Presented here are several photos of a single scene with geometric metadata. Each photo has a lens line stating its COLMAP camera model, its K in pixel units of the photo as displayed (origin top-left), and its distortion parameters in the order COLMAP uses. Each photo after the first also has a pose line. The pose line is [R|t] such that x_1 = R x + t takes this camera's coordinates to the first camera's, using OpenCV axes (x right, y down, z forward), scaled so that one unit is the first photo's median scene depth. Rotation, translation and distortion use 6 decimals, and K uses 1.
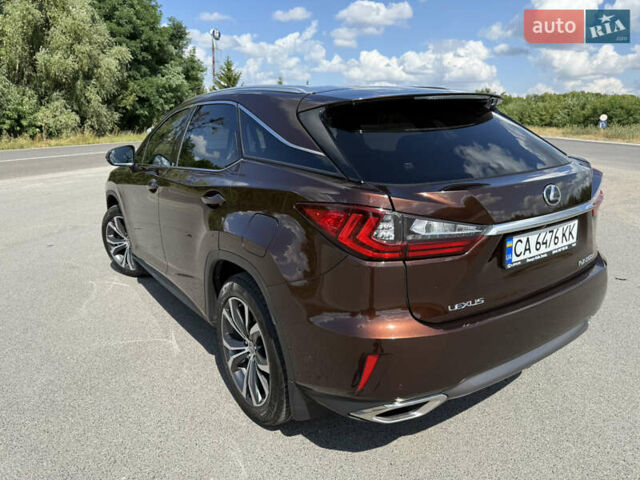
lens RADIAL K [[461.8, 0, 321.3], [0, 461.8, 235.5], [0, 0, 1]] dist [0.004864, 0.003028]
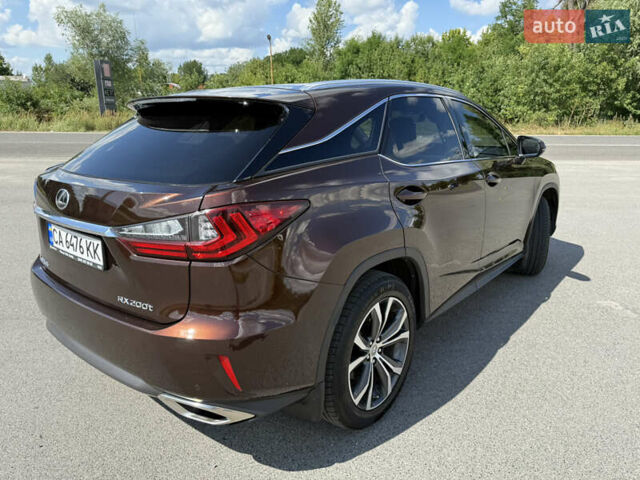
lens RADIAL K [[461.4, 0, 321.1], [0, 461.4, 232.5], [0, 0, 1]] dist [0.050995, -0.065168]
pose [[0.271585, 0.261972, -0.926074, 1.599673], [-0.238424, 0.950559, 0.198978, -0.352539], [0.932414, 0.166759, 0.320618, 1.186016]]
